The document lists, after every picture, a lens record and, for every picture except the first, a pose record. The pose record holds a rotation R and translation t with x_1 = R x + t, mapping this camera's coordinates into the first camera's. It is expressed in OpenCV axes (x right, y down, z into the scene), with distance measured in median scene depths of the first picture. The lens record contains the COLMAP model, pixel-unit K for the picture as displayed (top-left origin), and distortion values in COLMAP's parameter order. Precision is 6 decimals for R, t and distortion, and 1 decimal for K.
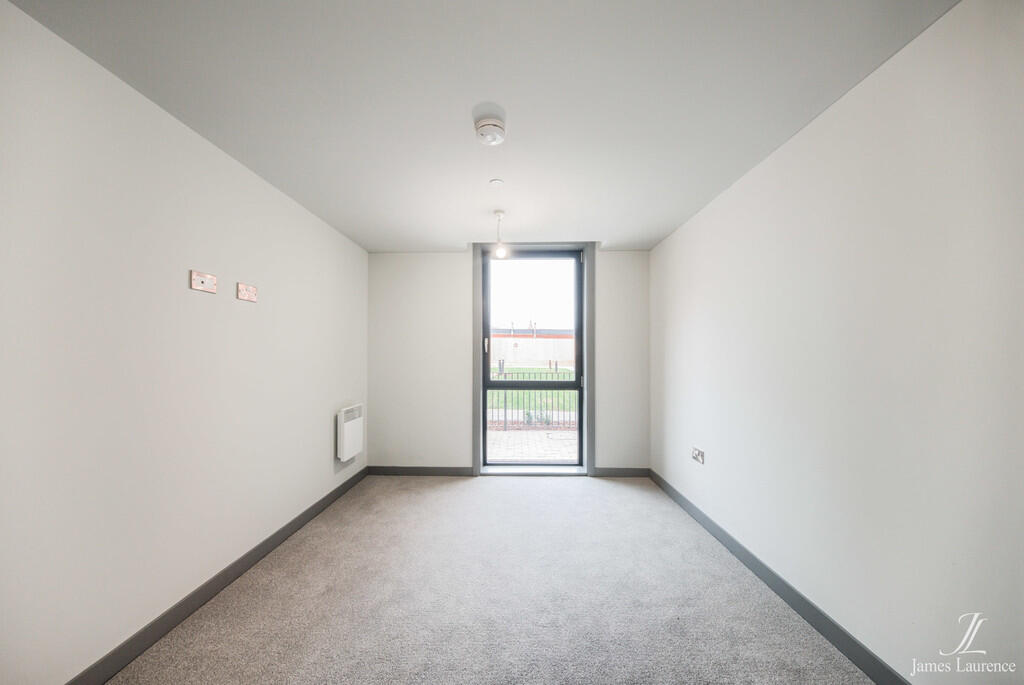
lens RADIAL K [[361.3, 0, 513.1], [0, 361.3, 352.2], [0, 0, 1]] dist [-0.018172, 0.000002]
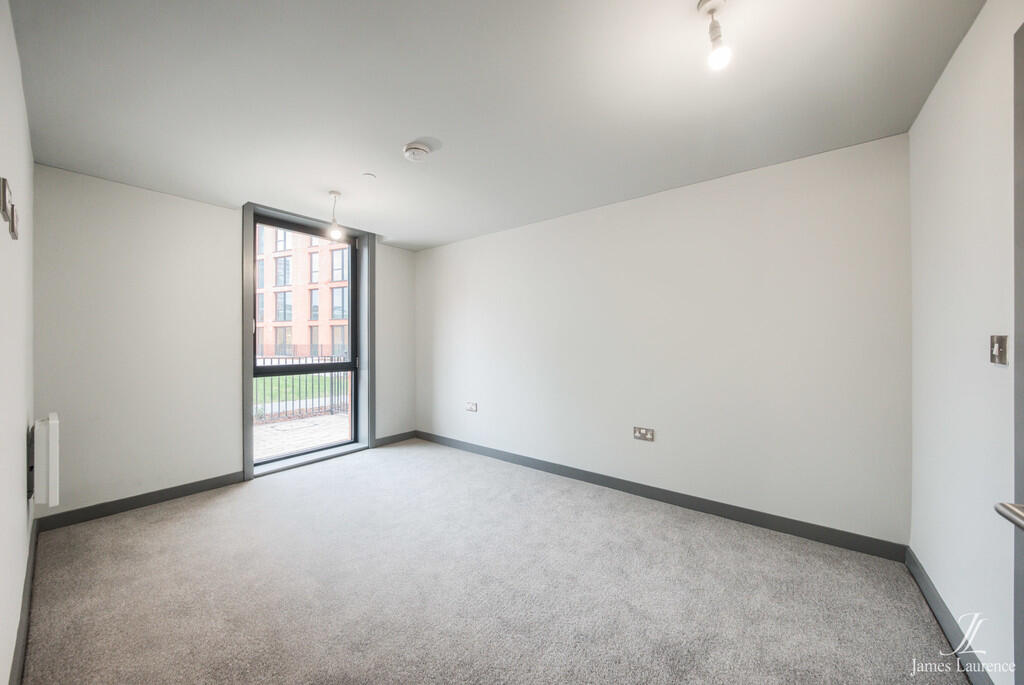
lens RADIAL K [[361.3, 0, 512.7], [0, 361.3, 342.6], [0, 0, 1]] dist [-0.018172, 0.000002]
pose [[0.596195, -0.006969, 0.802809, -0.407892], [-0.005886, 0.999898, 0.013051, 0.006610], [-0.802818, -0.012507, 0.596093, 0.007035]]
